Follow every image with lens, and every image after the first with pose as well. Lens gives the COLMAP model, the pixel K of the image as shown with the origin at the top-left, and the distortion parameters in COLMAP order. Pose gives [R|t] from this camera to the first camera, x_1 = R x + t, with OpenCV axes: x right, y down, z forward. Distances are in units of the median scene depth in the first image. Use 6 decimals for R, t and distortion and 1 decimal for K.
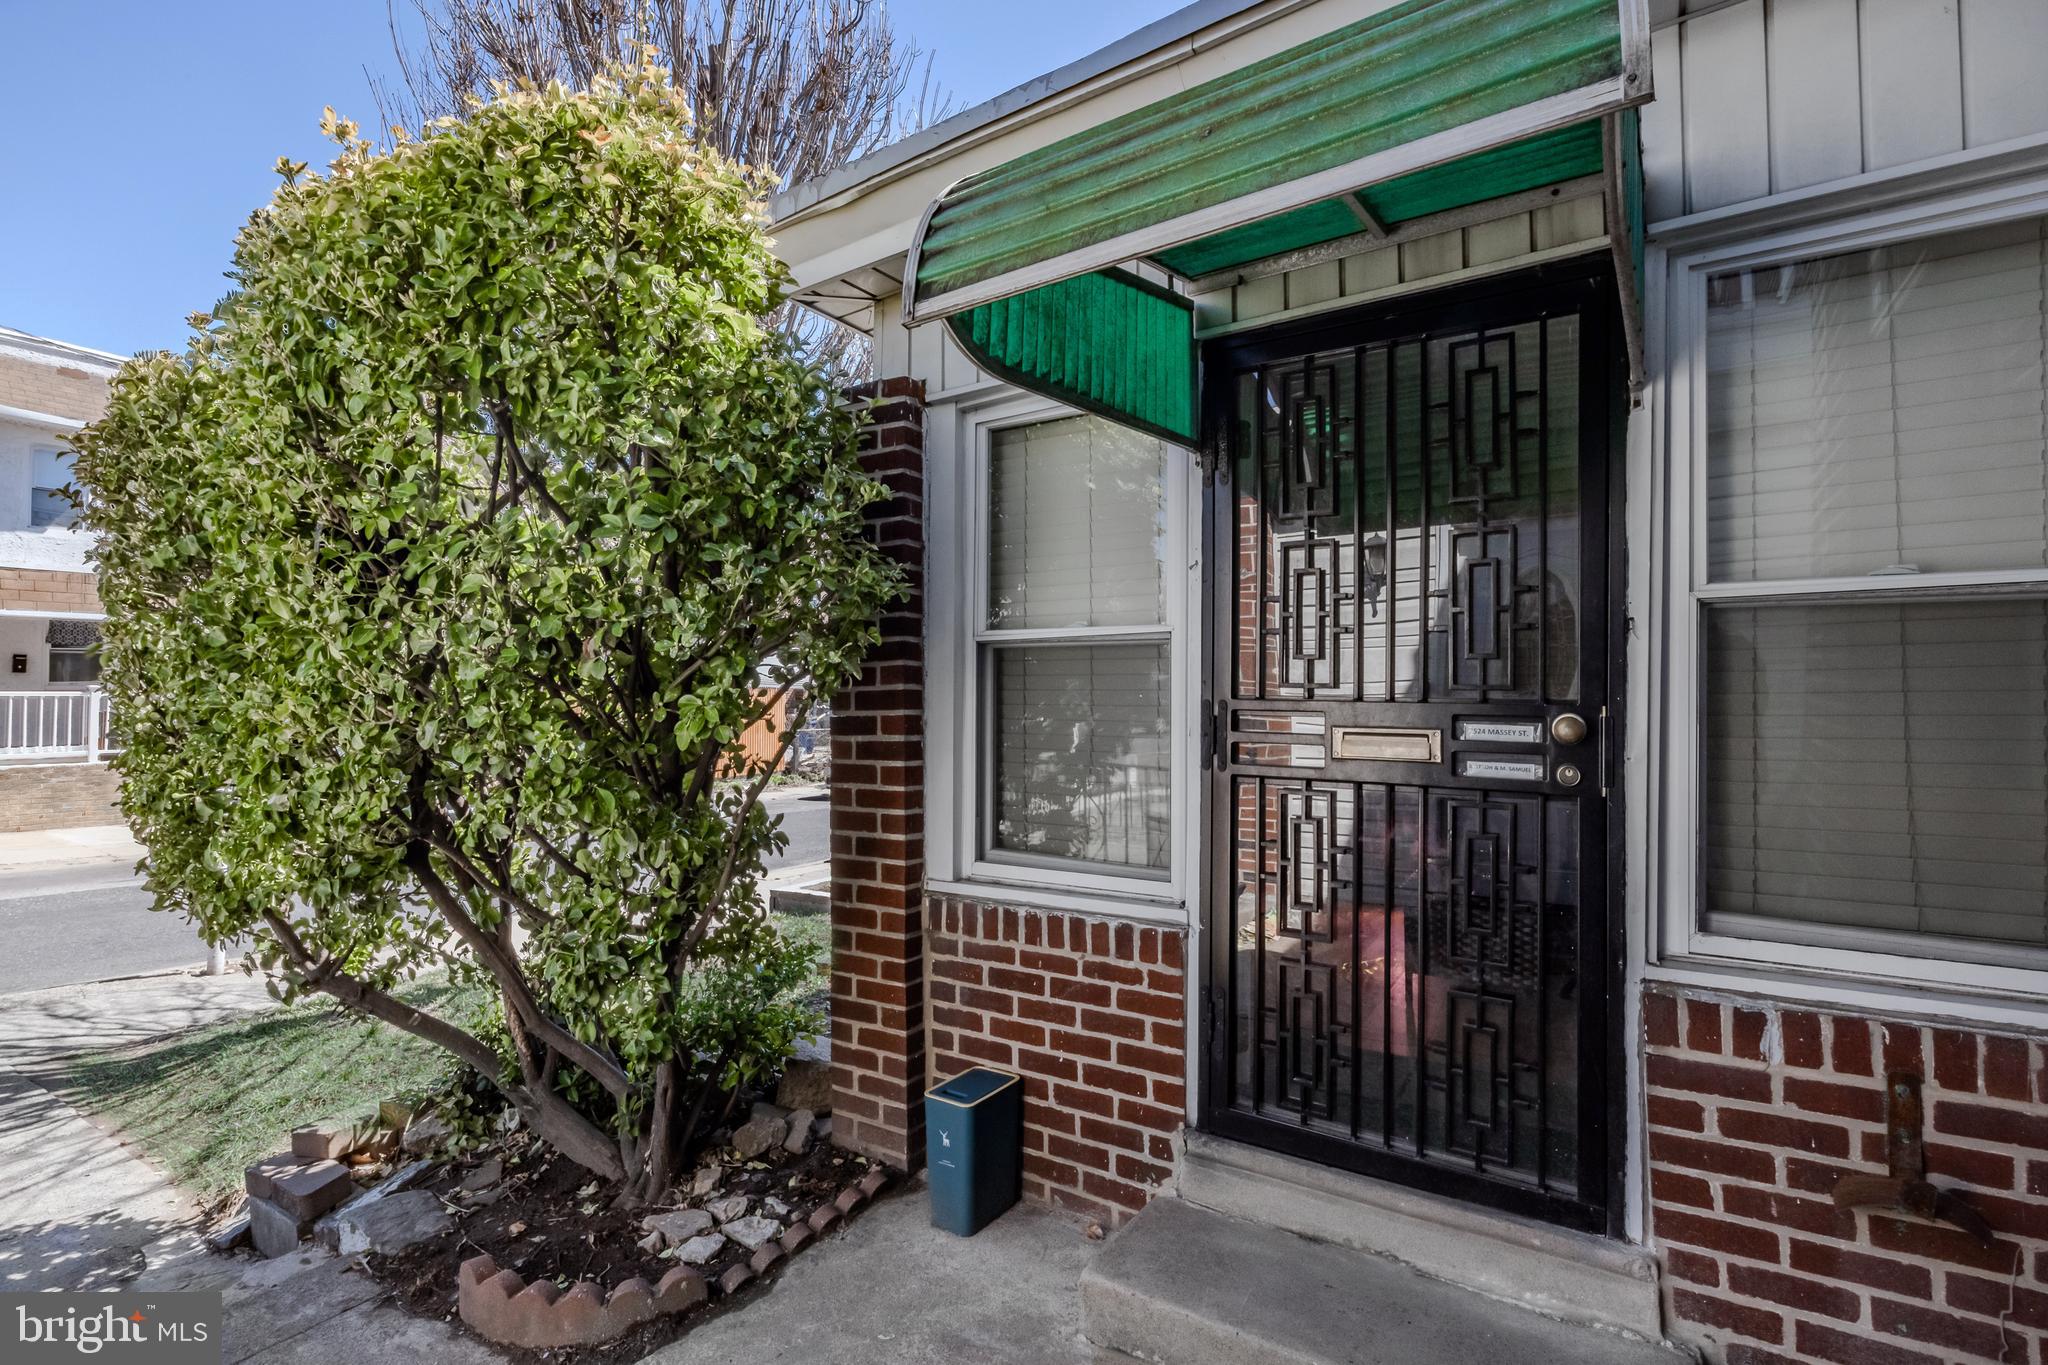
lens RADIAL K [[965.4, 0, 1034.4], [0, 965.4, 697.7], [0, 0, 1]] dist [0.002969, 0.001029]
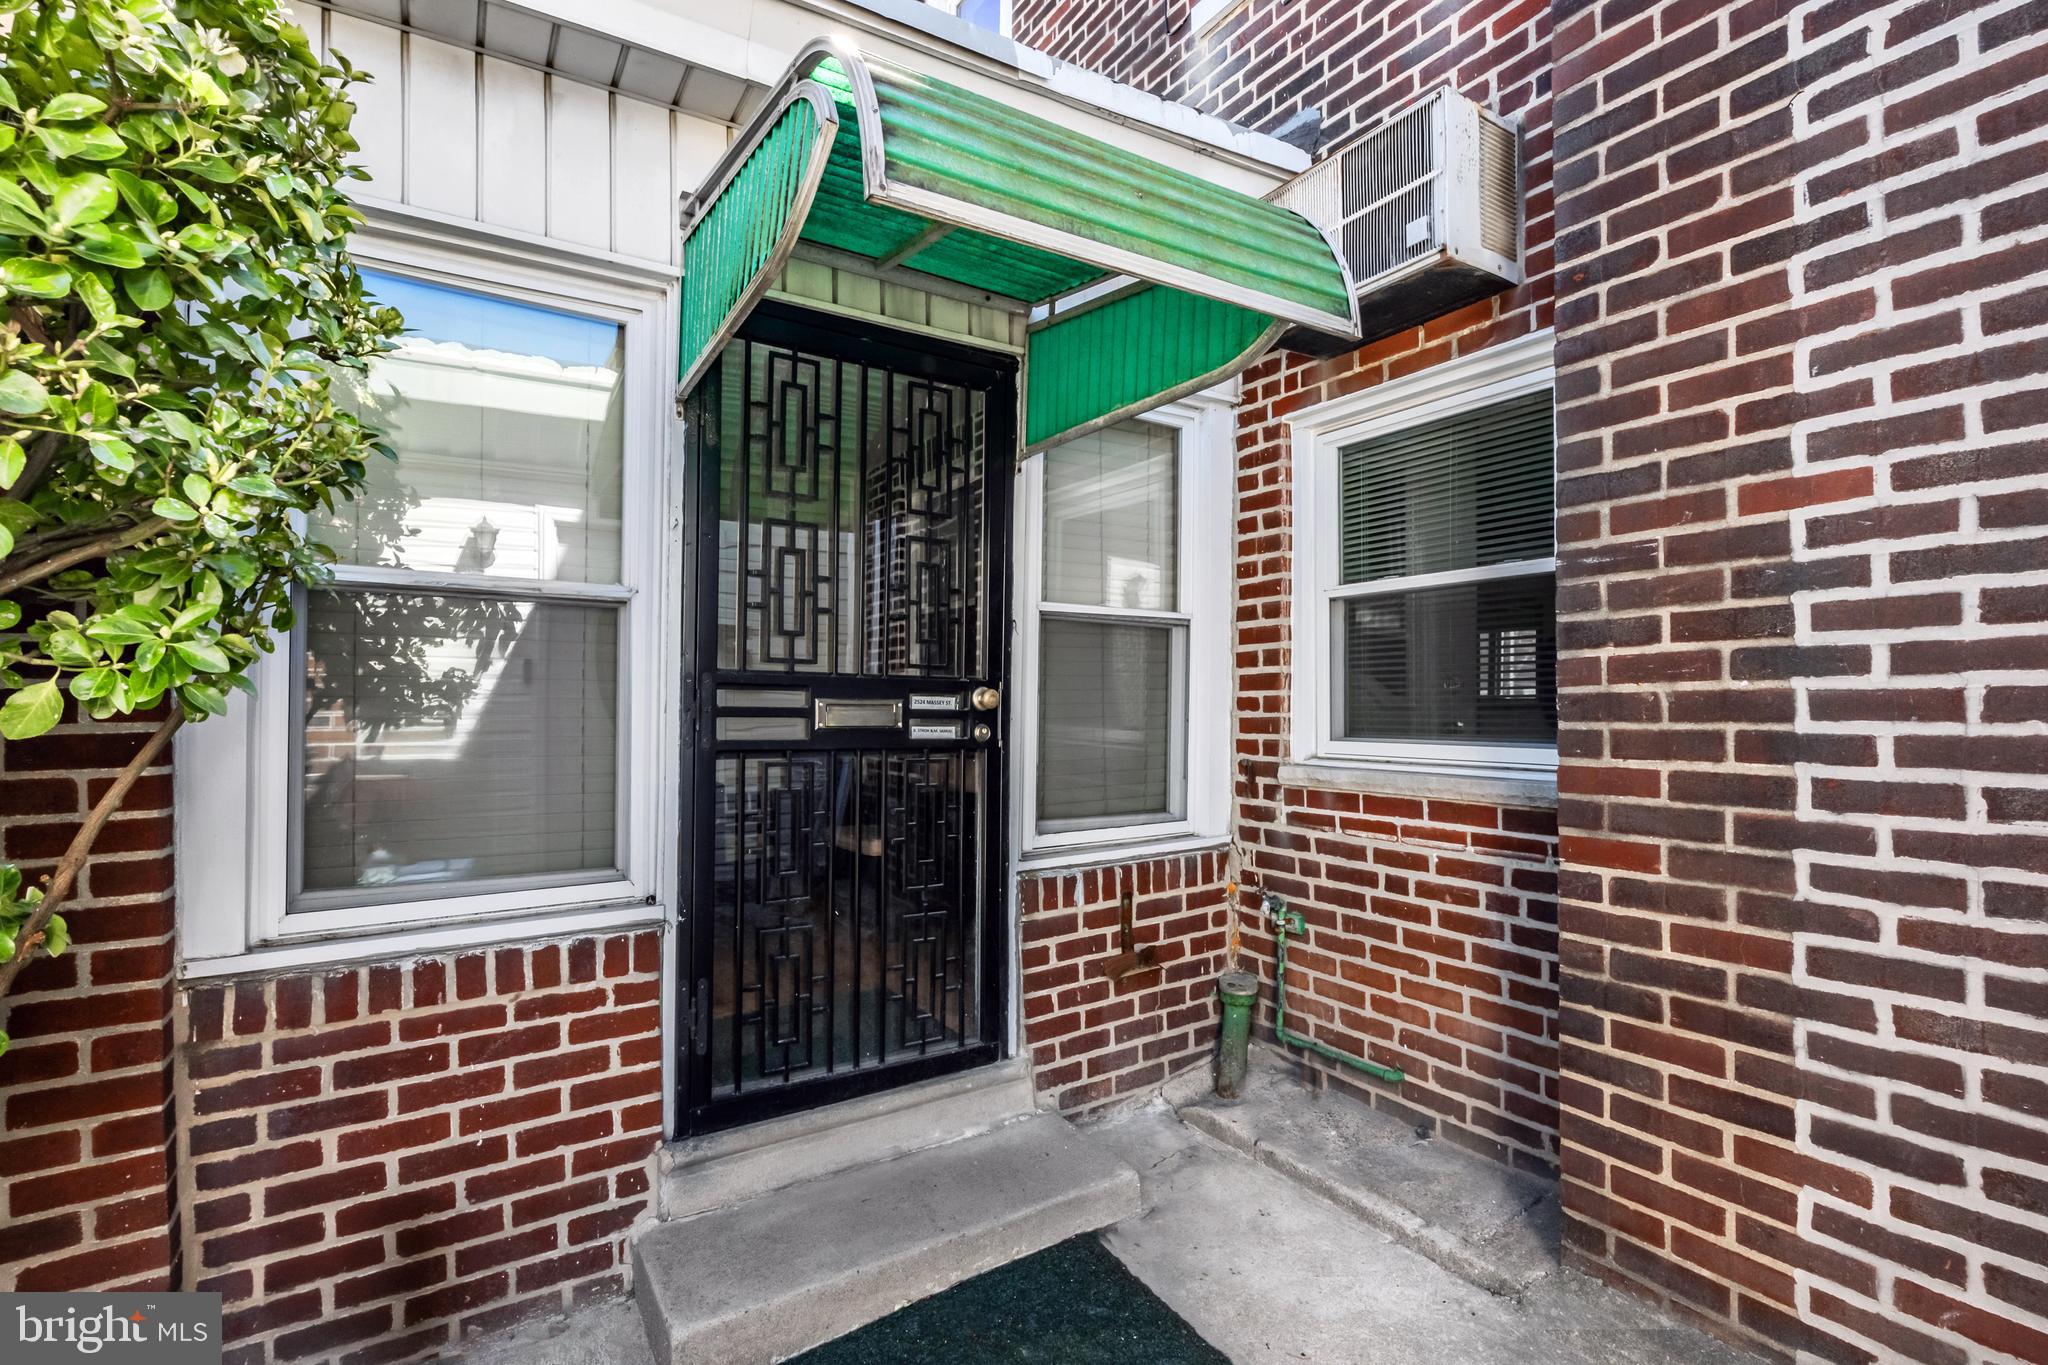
lens RADIAL K [[965.4, 0, 1035.5], [0, 965.4, 674.5], [0, 0, 1]] dist [0.002969, 0.001029]
pose [[0.392056, 0.010184, 0.919885, -0.543479], [-0.019023, 0.999815, -0.002961, 0.001158], [-0.919744, -0.016339, 0.392177, 0.330875]]
